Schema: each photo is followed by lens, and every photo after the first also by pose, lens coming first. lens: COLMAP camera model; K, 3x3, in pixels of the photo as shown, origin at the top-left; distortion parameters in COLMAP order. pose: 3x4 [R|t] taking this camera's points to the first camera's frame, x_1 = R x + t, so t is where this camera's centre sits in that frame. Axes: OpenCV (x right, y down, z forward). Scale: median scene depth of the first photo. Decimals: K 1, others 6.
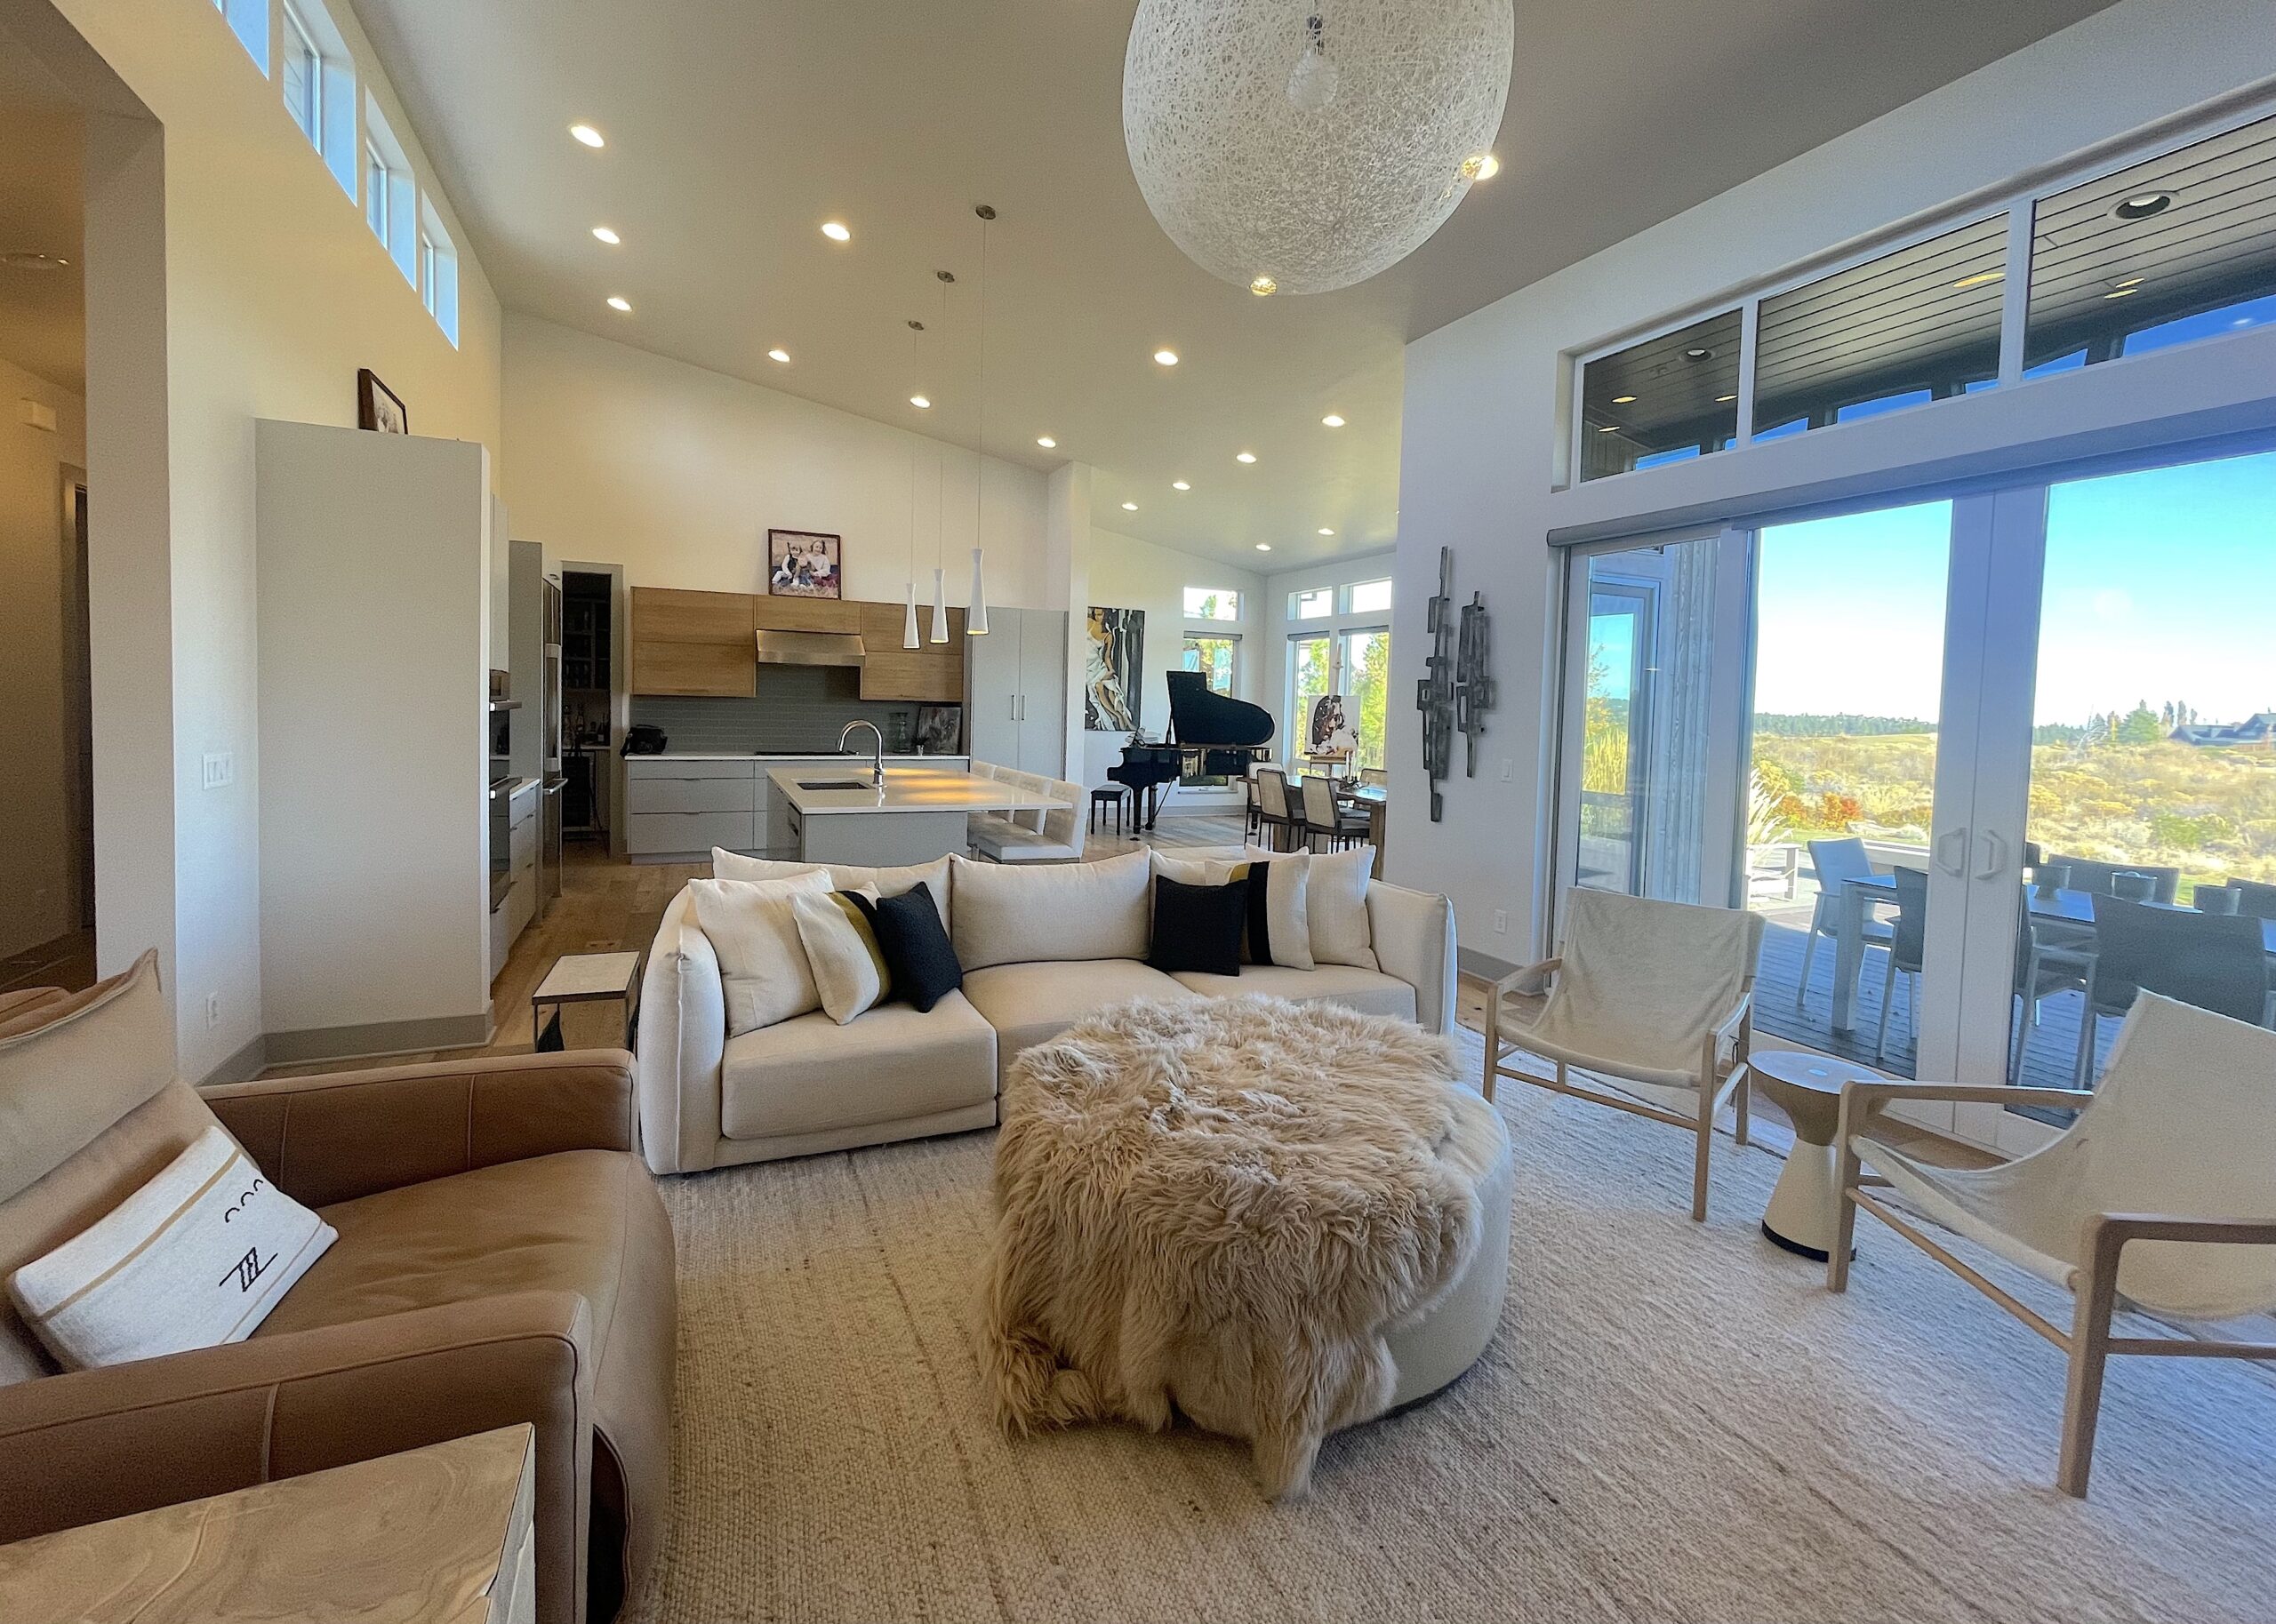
lens RADIAL K [[952.3, 0, 1097.9], [0, 952.3, 739.1], [0, 0, 1]] dist [-0.000936, 0.000285]
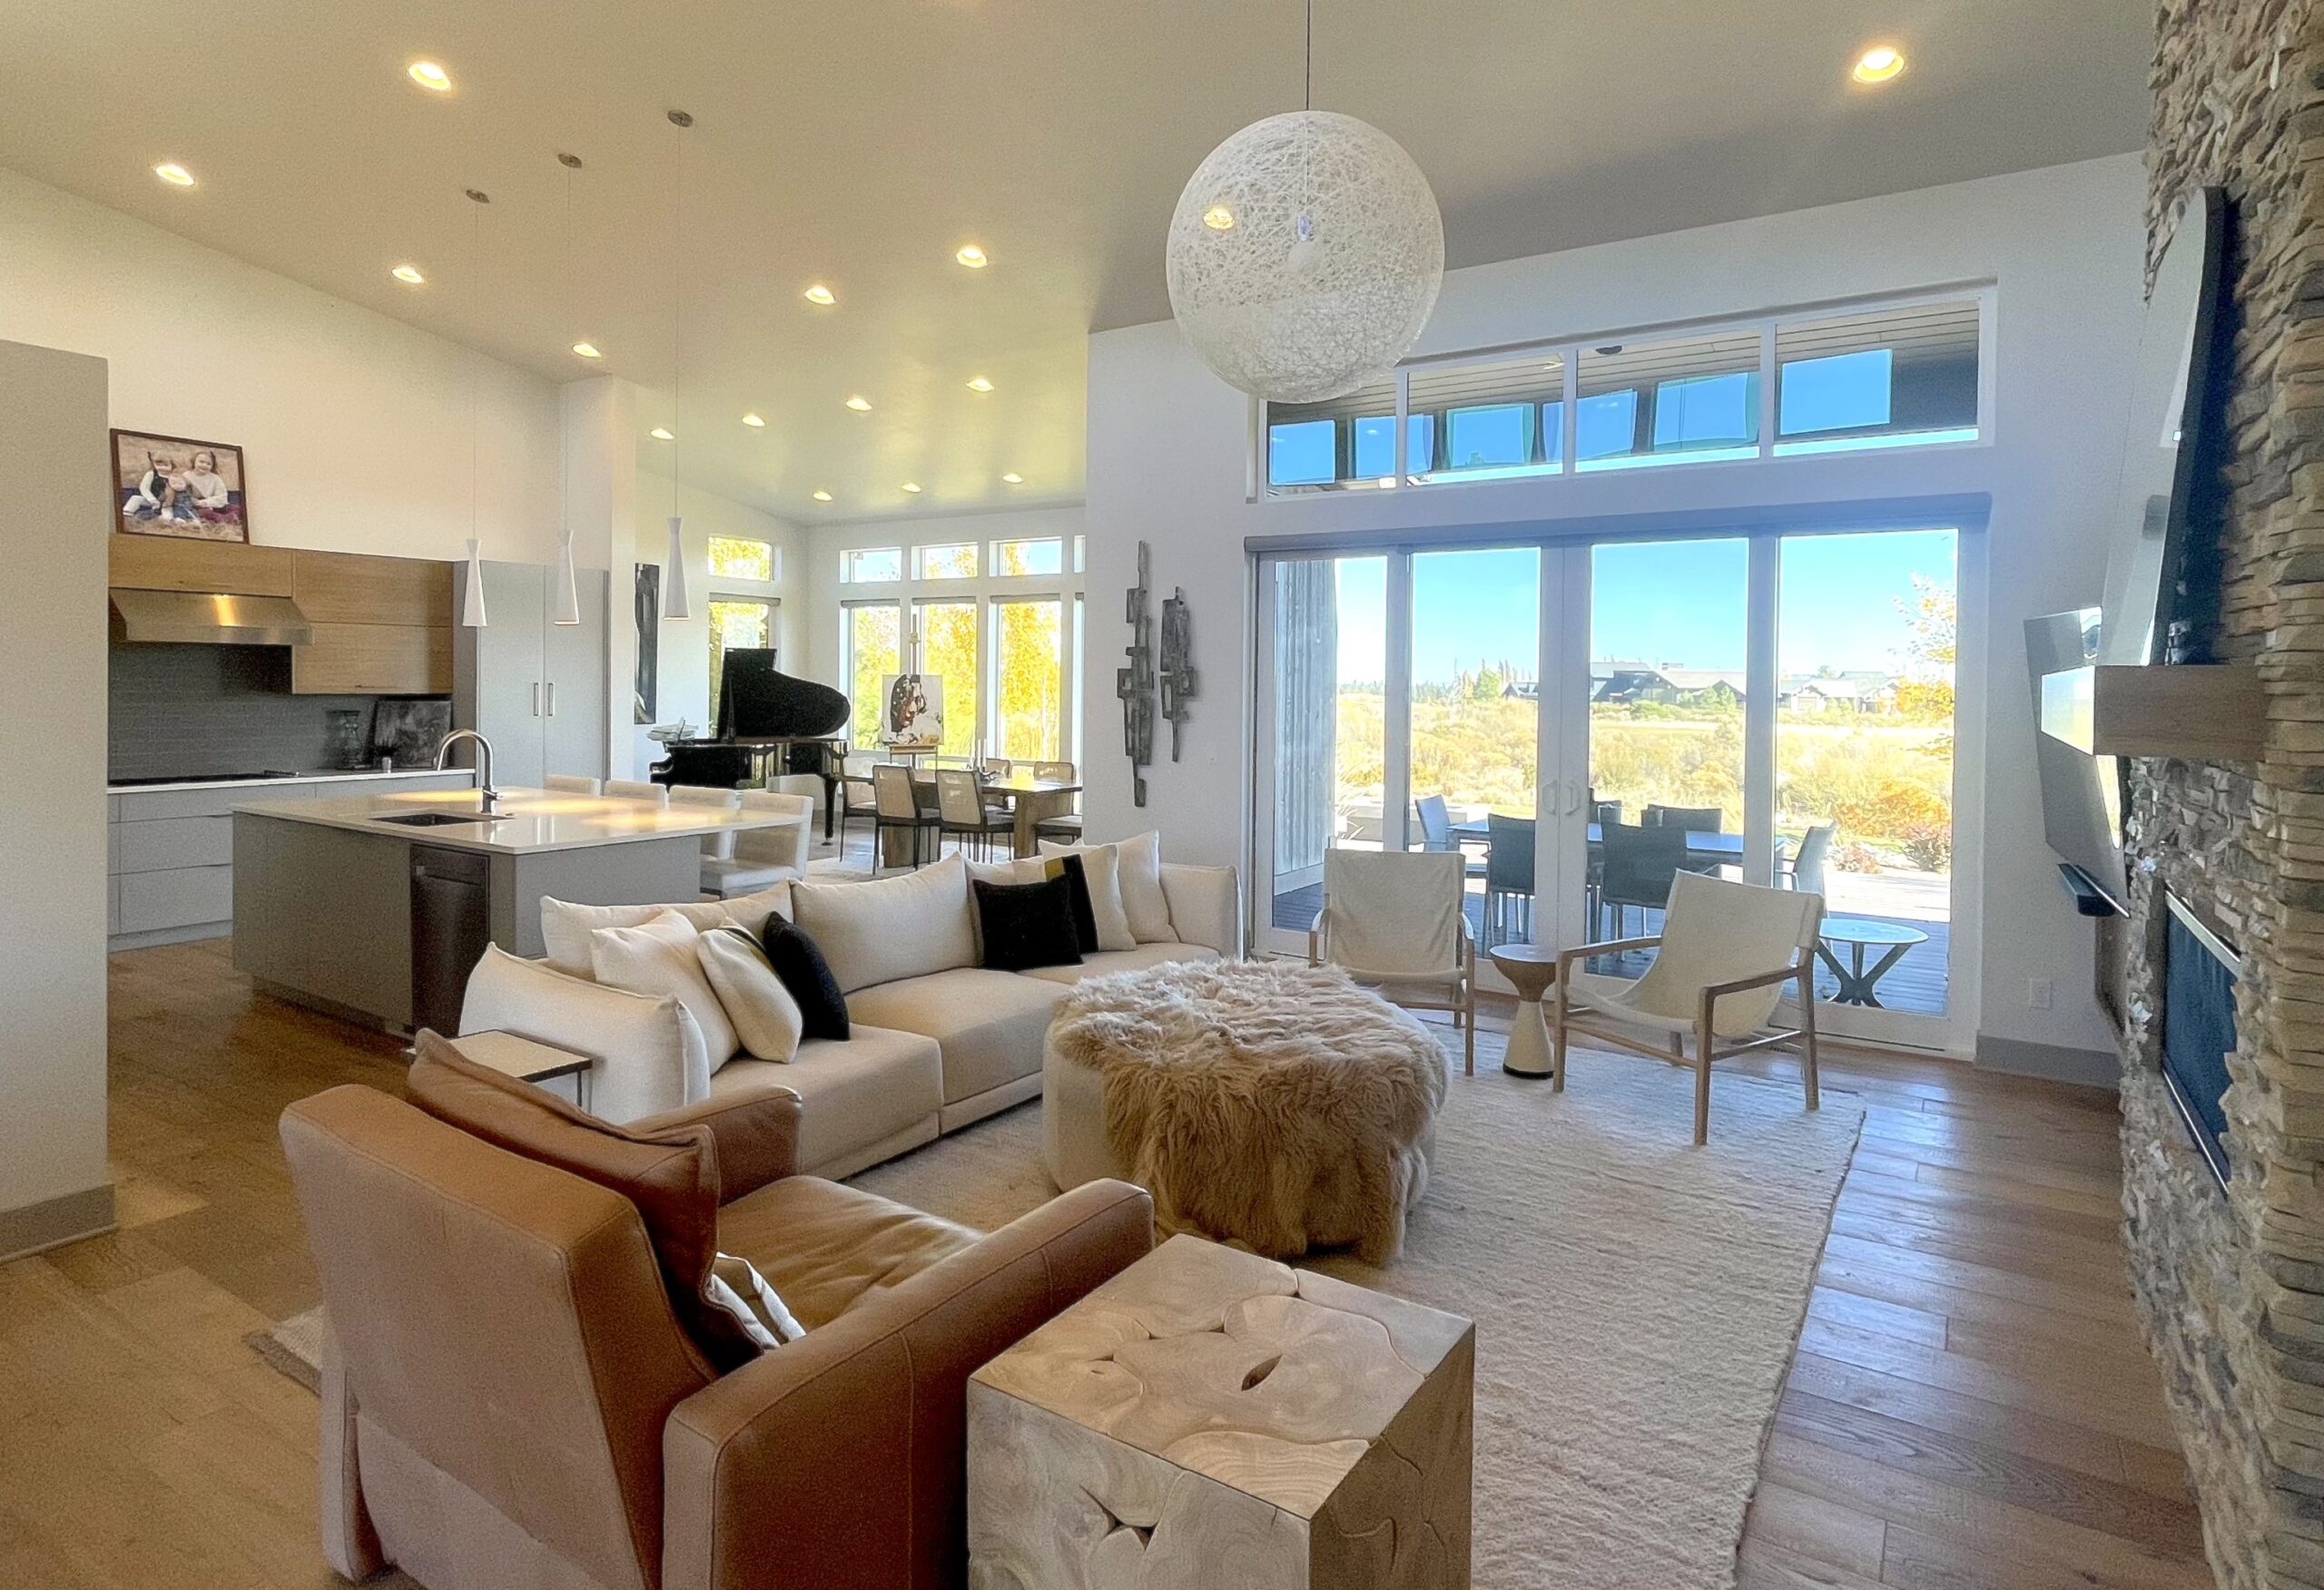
lens RADIAL K [[1228.1, 0, 1196.9], [0, 1228.1, 695.6], [0, 0, 1]] dist [0.004197, -0.000542]
pose [[0.824359, -0.021856, 0.565646, -0.206027], [0.031206, 0.999489, -0.006860, -0.013503], [-0.565207, 0.023307, 0.824620, -0.077596]]
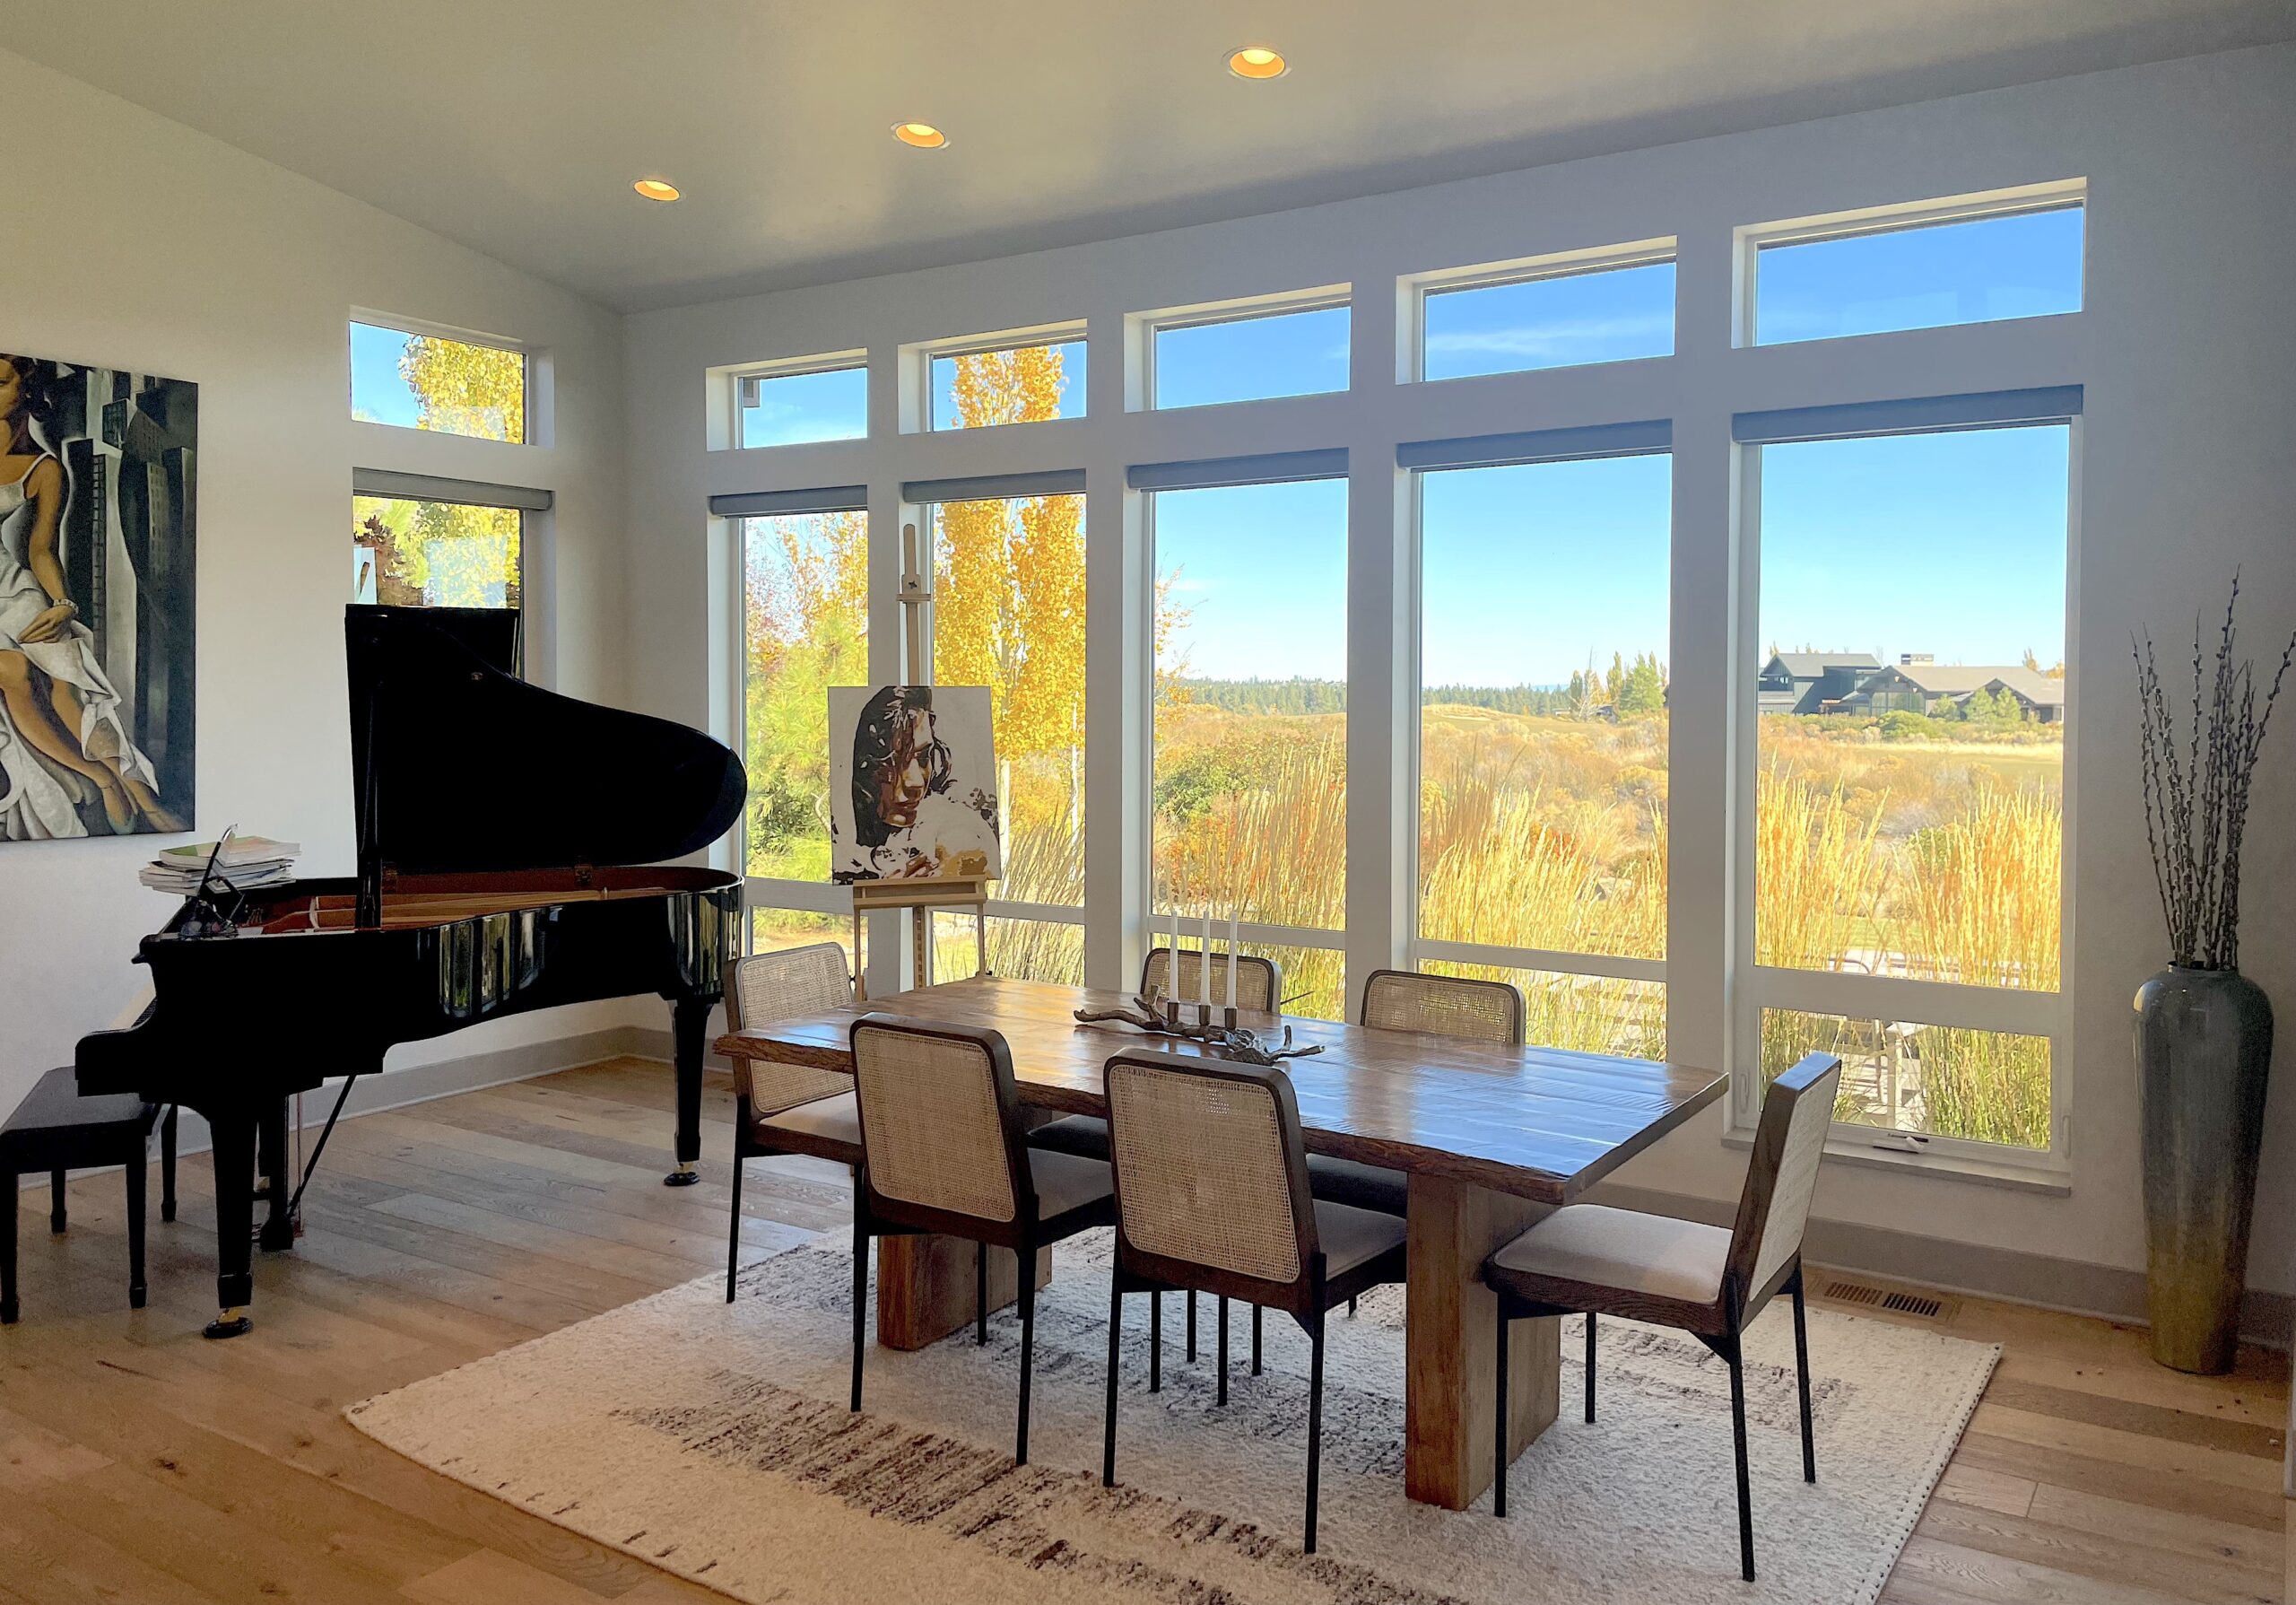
lens RADIAL K [[1771.0, 0, 1183.9], [0, 1771.0, 710.4], [0, 0, 1]] dist [0.056692, -0.013000]
pose [[0.829150, -0.028853, 0.558281, -0.009474], [0.038725, 0.999233, -0.005871, -0.037357], [-0.557683, 0.026488, 0.829631, 0.553073]]
